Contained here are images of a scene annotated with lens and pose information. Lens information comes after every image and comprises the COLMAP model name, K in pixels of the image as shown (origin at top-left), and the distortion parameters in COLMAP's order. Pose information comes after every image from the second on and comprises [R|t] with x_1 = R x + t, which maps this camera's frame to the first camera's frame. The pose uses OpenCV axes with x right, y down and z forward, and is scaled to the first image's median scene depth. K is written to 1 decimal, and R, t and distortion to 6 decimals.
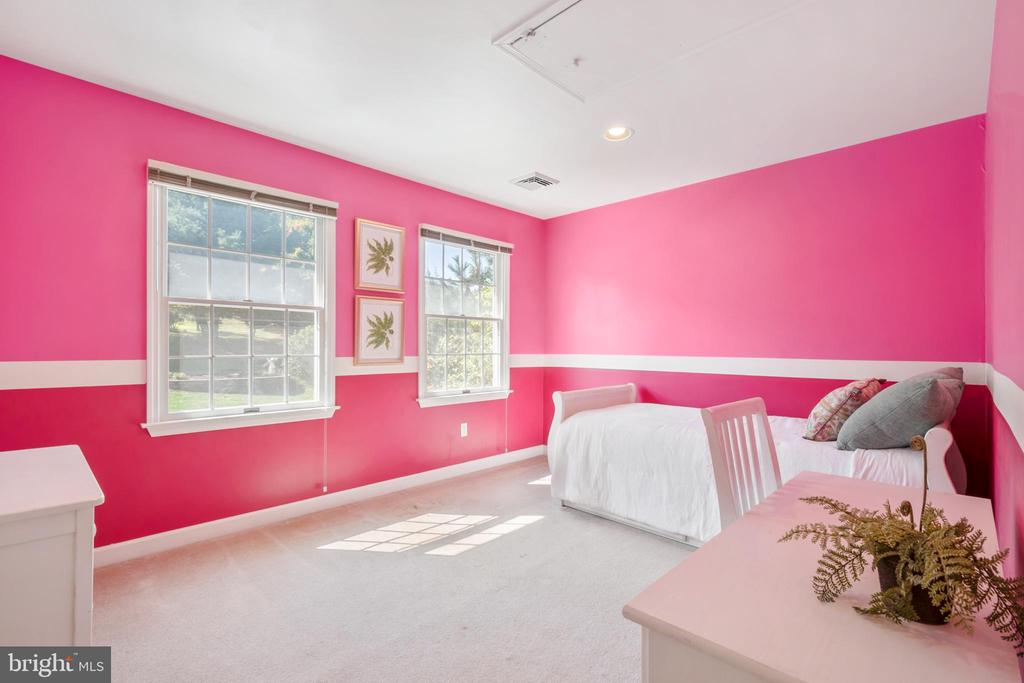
lens RADIAL K [[466.0, 0, 513.0], [0, 466.0, 336.2], [0, 0, 1]] dist [0.011539, 0.000028]
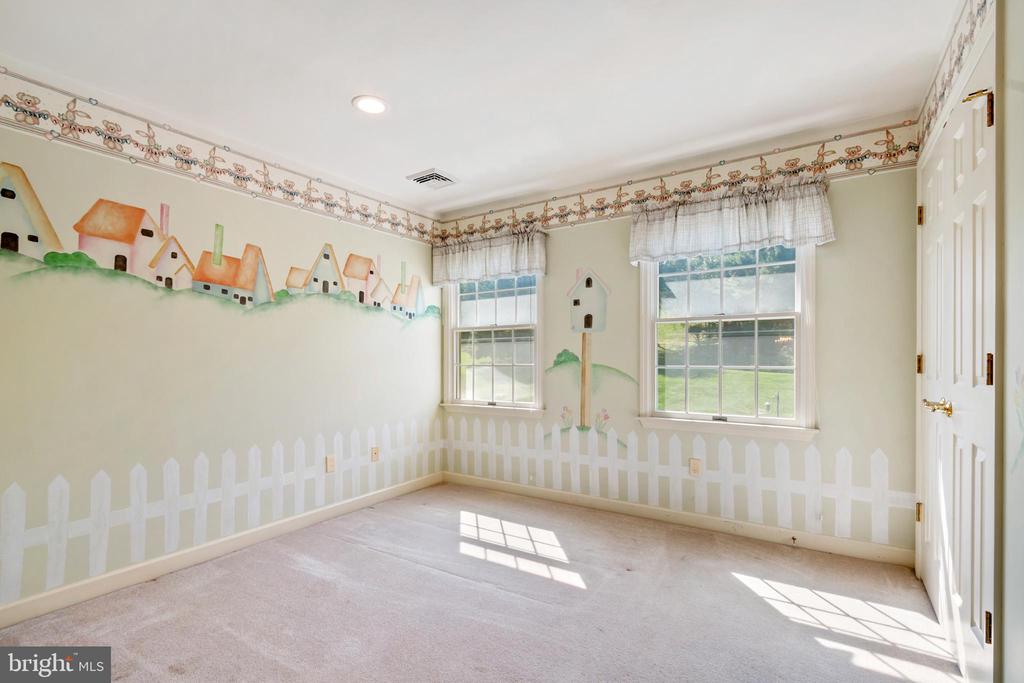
lens RADIAL K [[462.0, 0, 511.7], [0, 462.0, 352.0], [0, 0, 1]] dist [-0.001641, -0.000426]
pose [[0.259878, -0.008019, -0.965608, 0.526419], [0.018060, 0.999831, -0.003443, 0.008823], [0.965472, -0.016544, 0.259979, 0.490809]]
